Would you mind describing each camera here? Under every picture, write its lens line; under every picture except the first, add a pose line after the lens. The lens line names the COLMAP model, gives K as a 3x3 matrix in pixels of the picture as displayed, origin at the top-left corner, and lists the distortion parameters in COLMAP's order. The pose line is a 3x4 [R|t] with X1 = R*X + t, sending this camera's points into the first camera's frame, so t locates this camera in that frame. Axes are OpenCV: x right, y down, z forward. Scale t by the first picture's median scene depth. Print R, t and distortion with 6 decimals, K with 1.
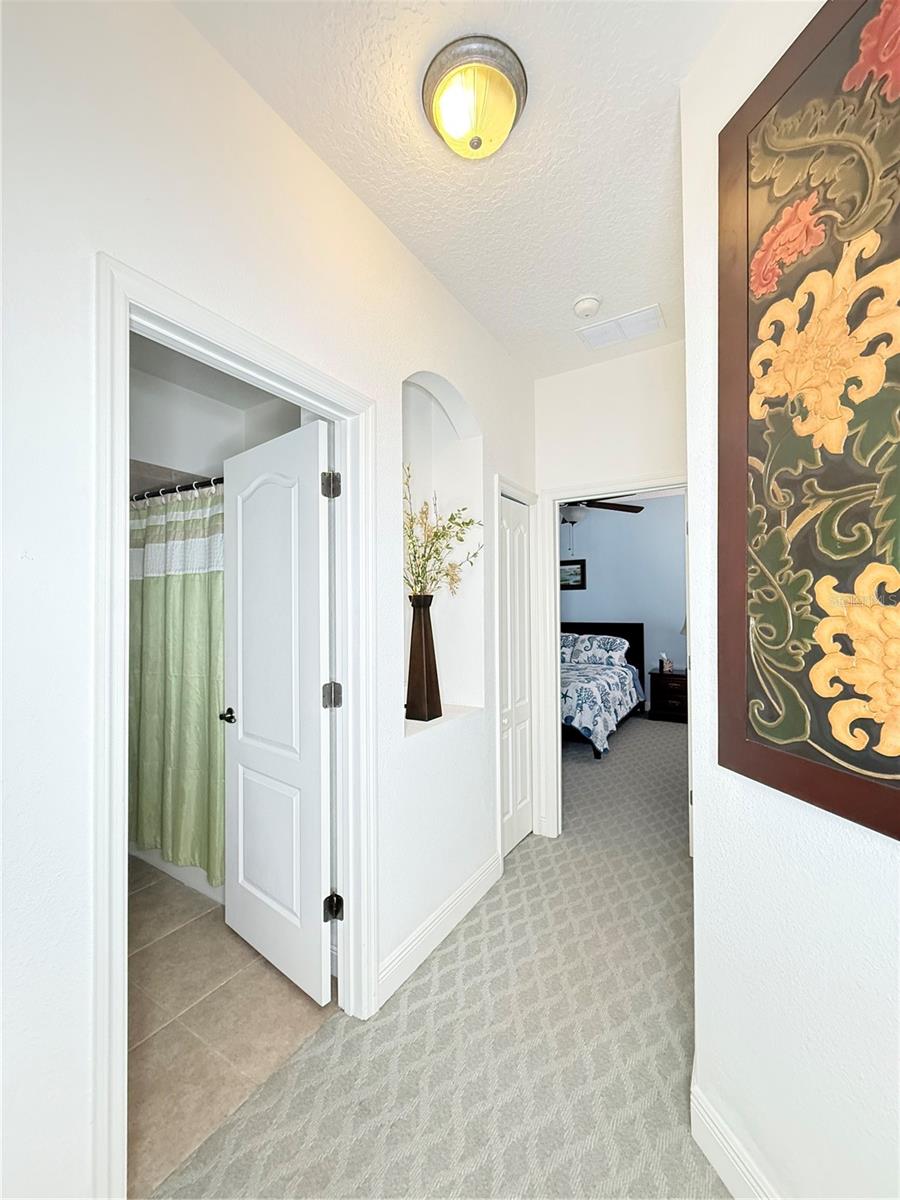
lens RADIAL K [[477.0, 0, 448.6], [0, 477.0, 601.1], [0, 0, 1]] dist [0.000605, -0.000058]
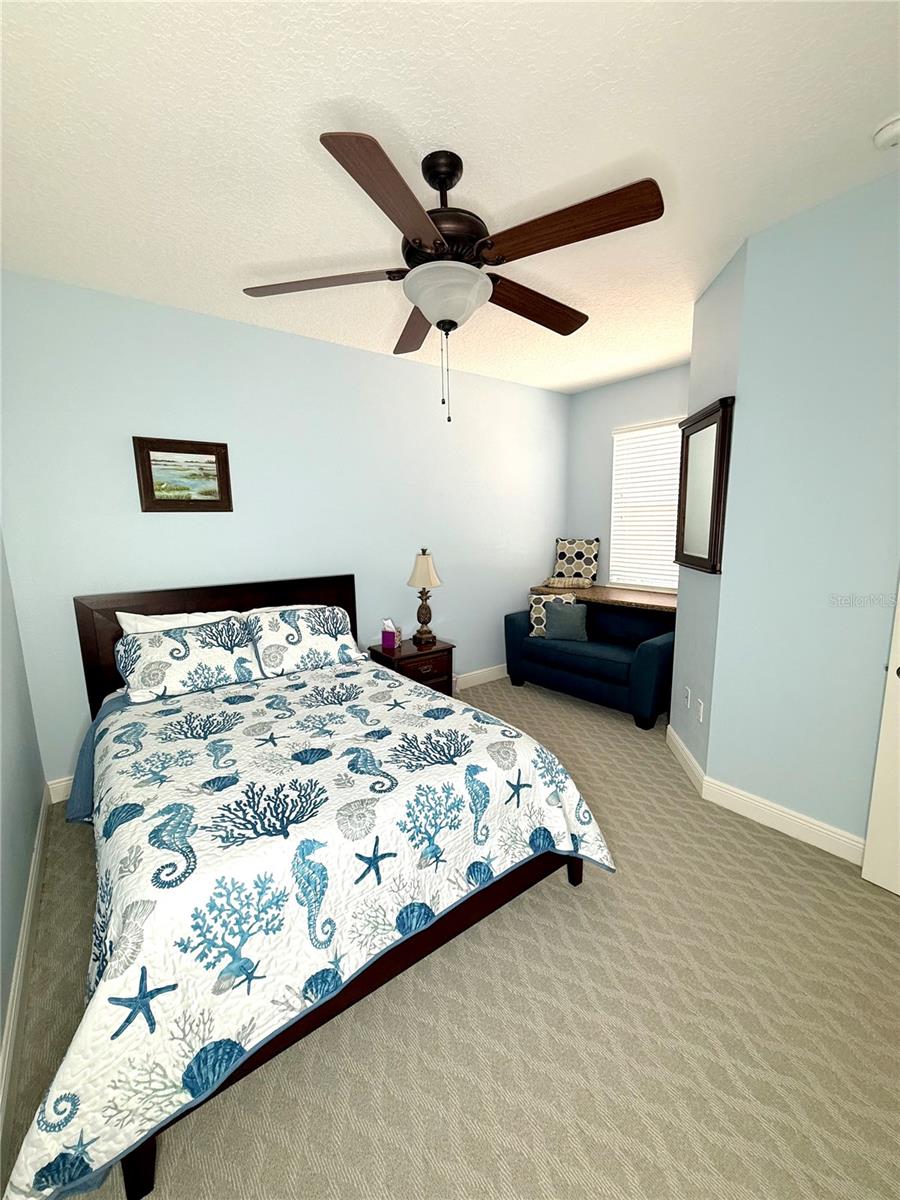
lens RADIAL K [[477.0, 0, 450.6], [0, 477.0, 601.0], [0, 0, 1]] dist [0.000605, -0.000058]
pose [[0.353016, -0.149820, 0.923544, -0.077592], [0.006626, 0.987471, 0.157658, -0.010469], [-0.935594, -0.049537, 0.349586, 0.635441]]
